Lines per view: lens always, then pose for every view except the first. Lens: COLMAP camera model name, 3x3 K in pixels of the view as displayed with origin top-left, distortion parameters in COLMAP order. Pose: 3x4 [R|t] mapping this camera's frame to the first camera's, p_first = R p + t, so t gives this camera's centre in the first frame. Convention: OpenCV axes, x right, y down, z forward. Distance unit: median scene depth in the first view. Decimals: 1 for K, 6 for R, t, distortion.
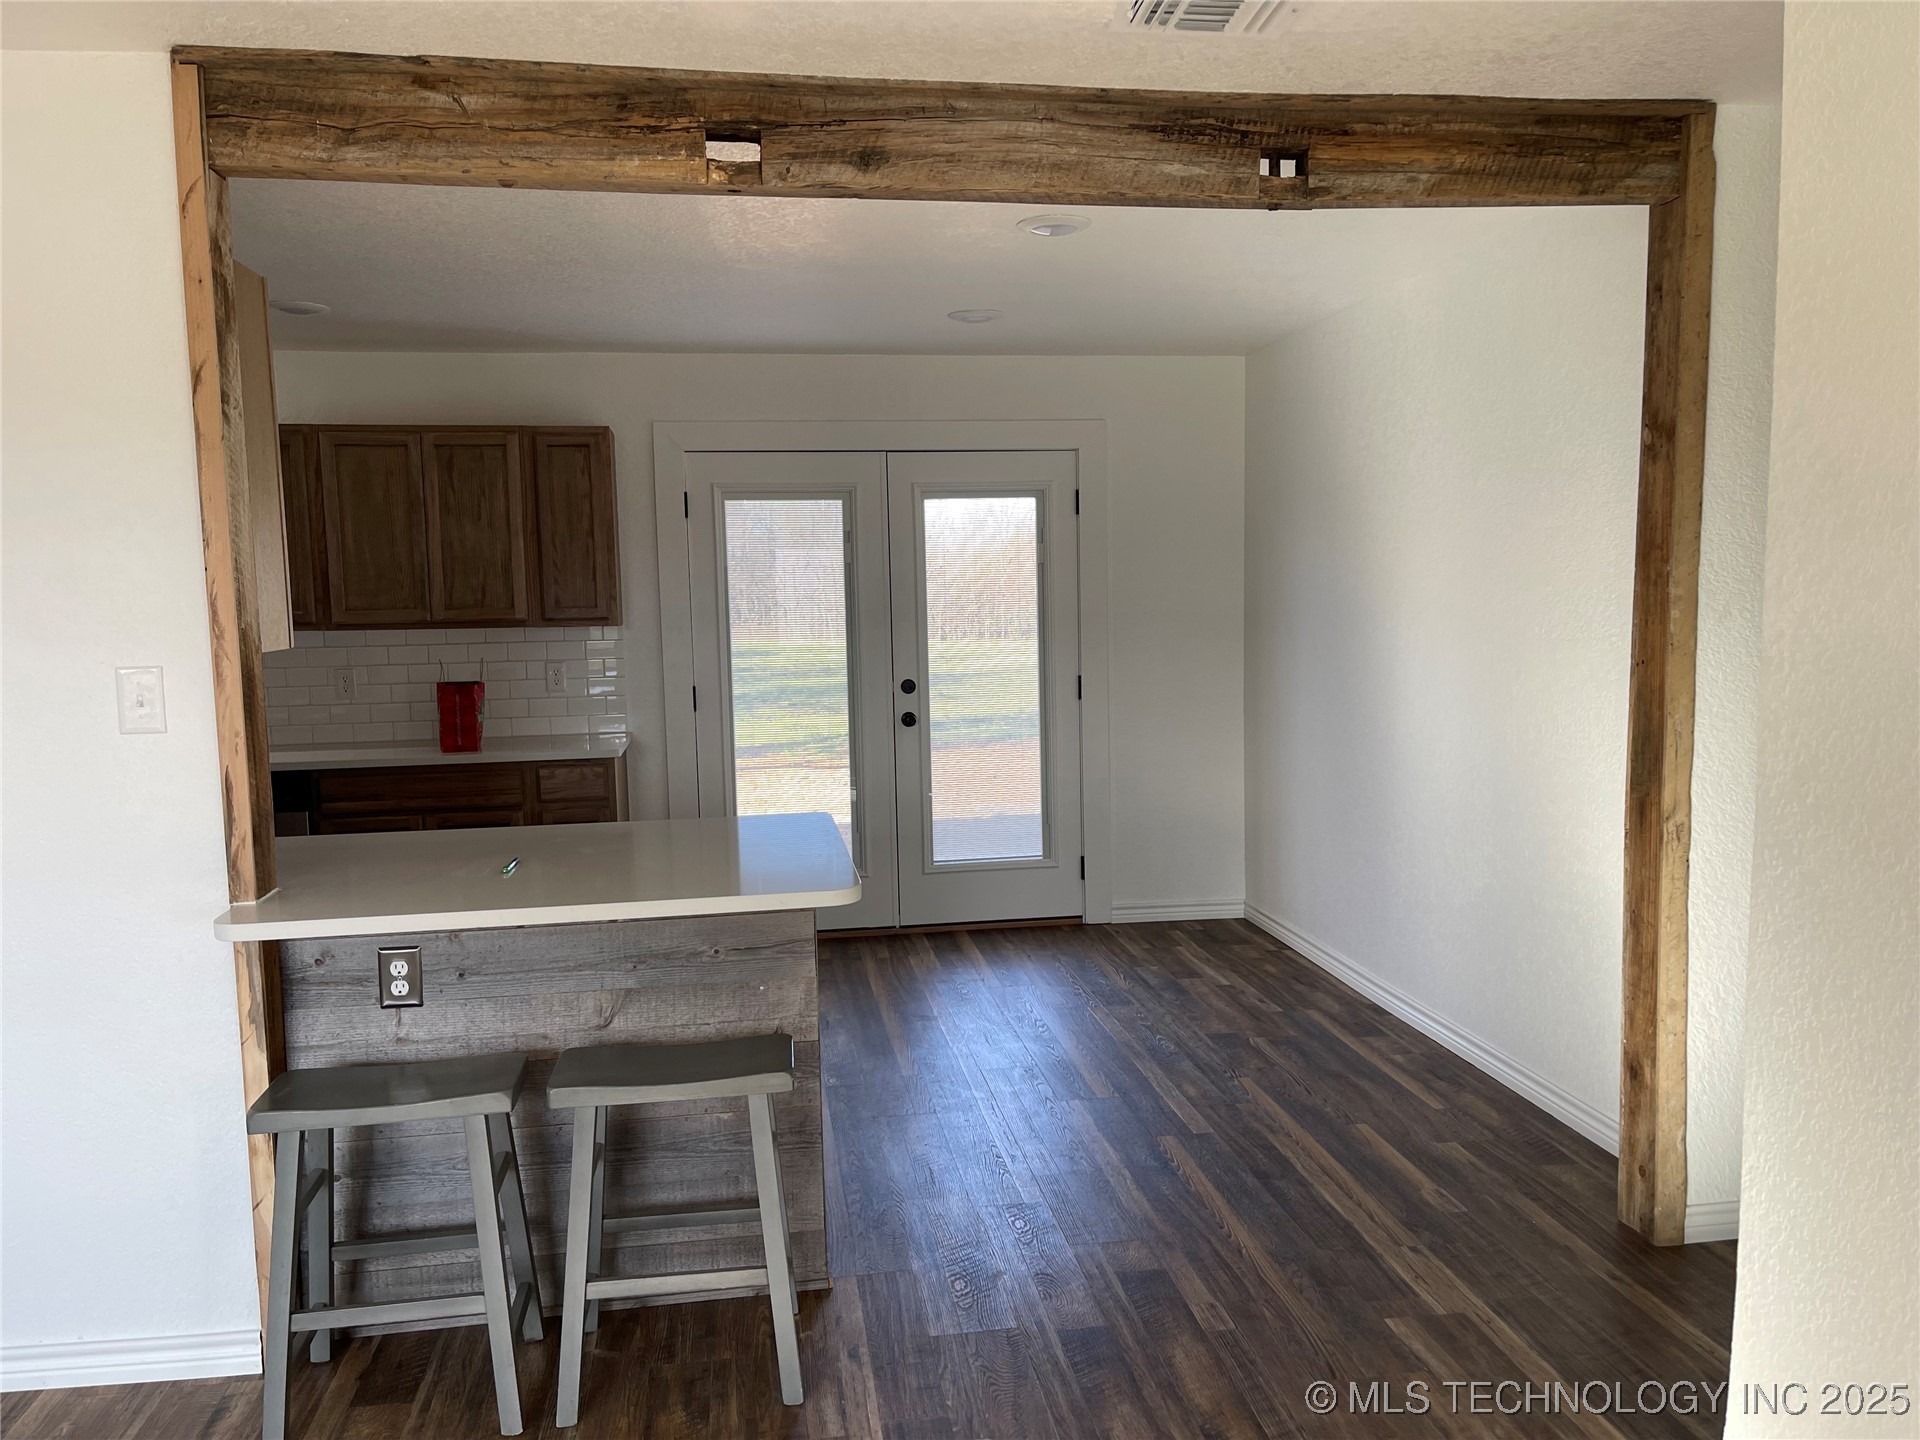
lens RADIAL K [[1448.6, 0, 957.5], [0, 1448.6, 734.1], [0, 0, 1]] dist [0.085970, -0.106532]
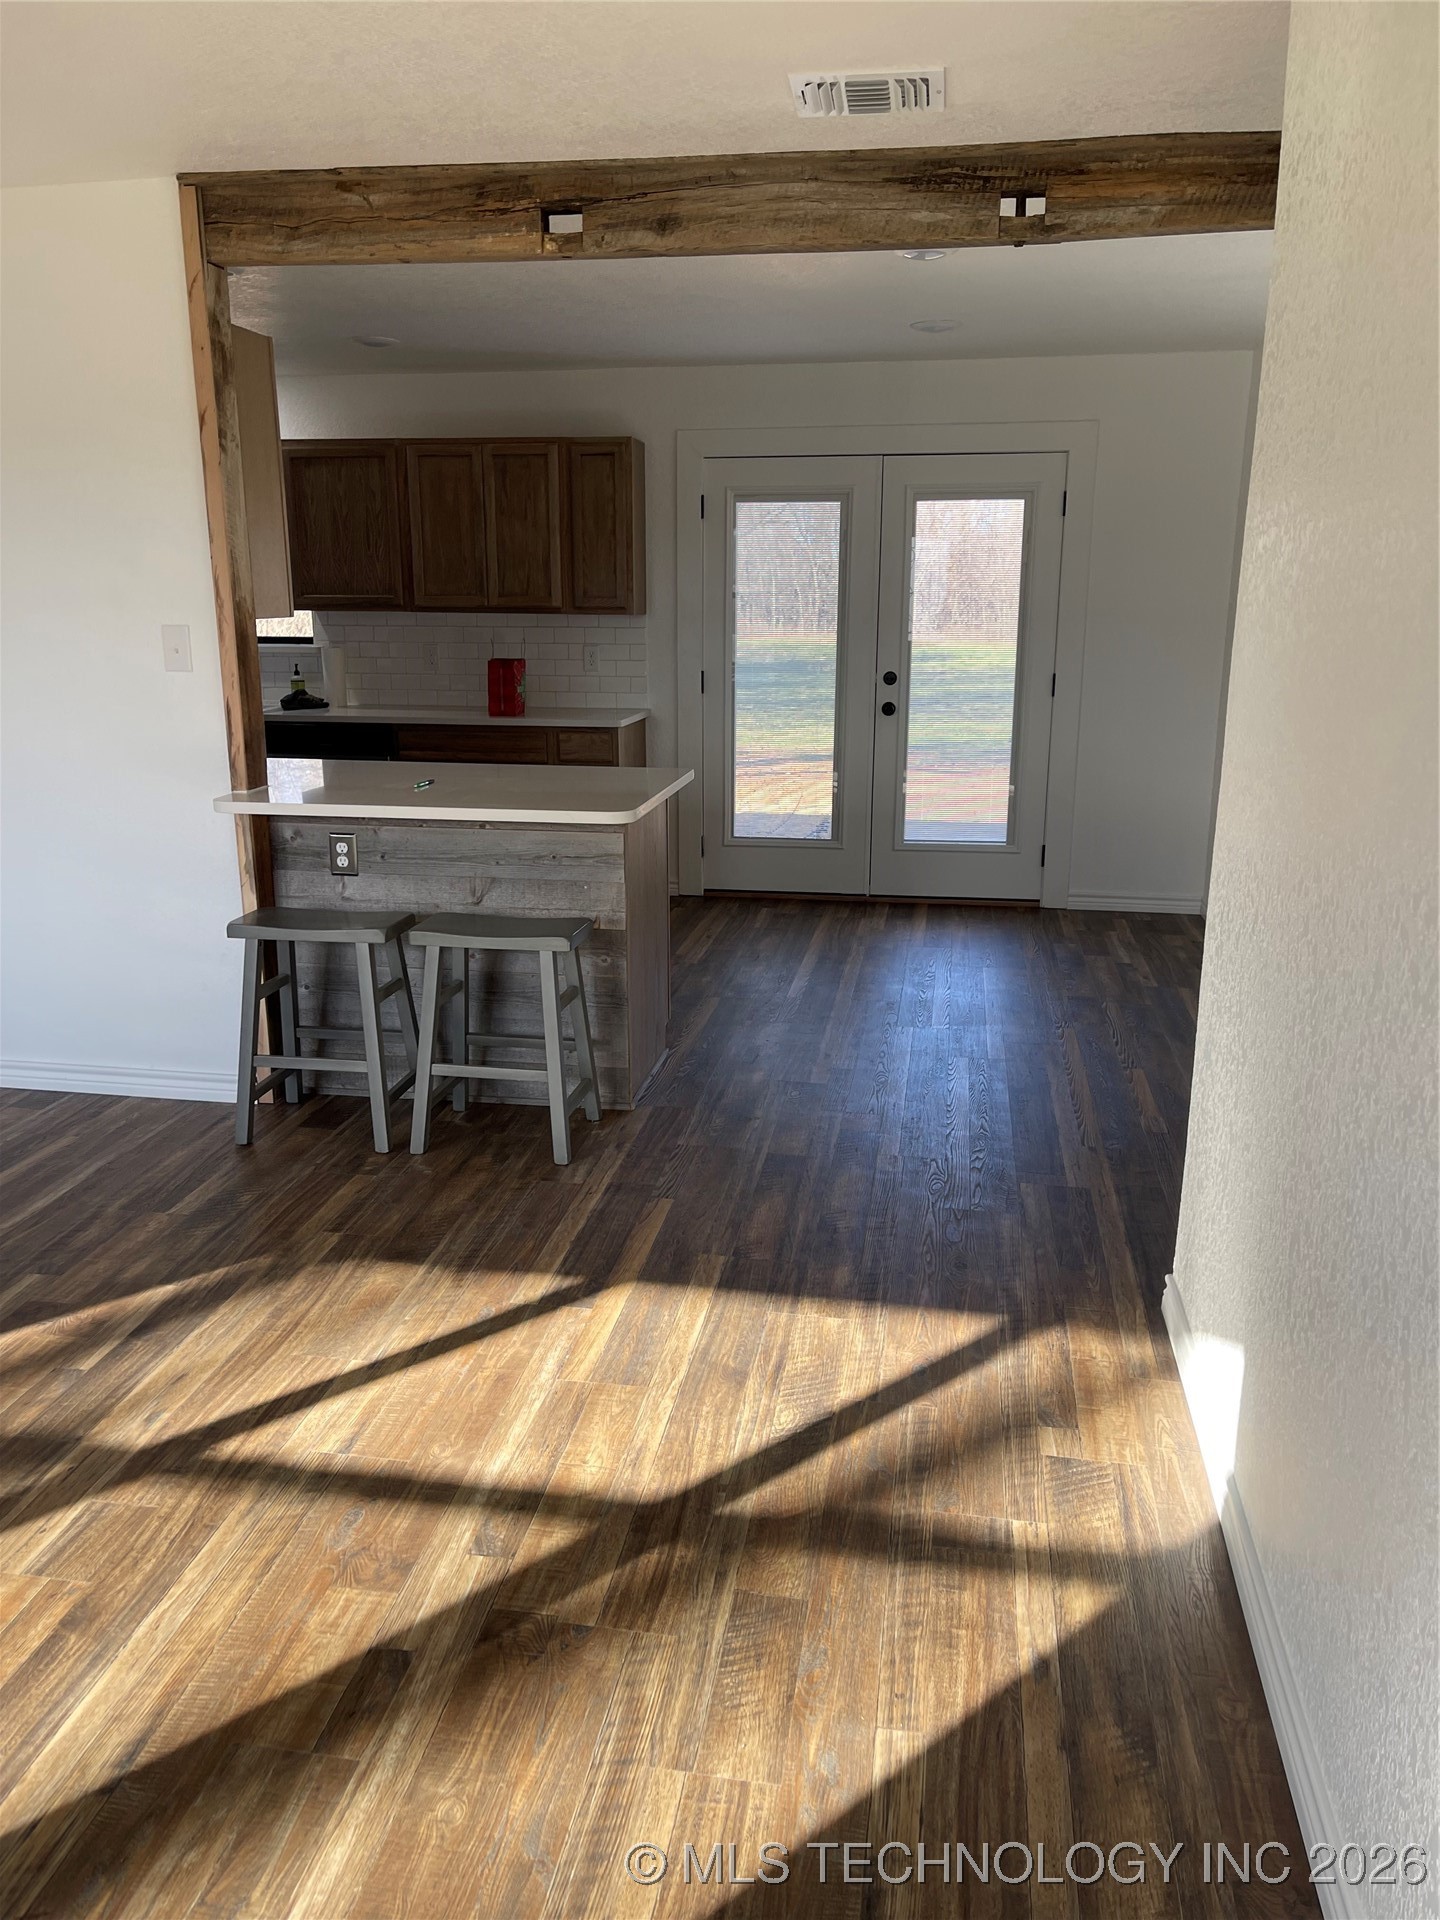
lens RADIAL K [[1448.6, 0, 715.6], [0, 1448.6, 979.2], [0, 0, 1]] dist [0.085970, -0.106532]
pose [[0.947446, 0.102074, -0.303196, 0.411070], [-0.051880, 0.984211, 0.169226, 0.024931], [0.315682, -0.144603, 0.937782, -0.245130]]
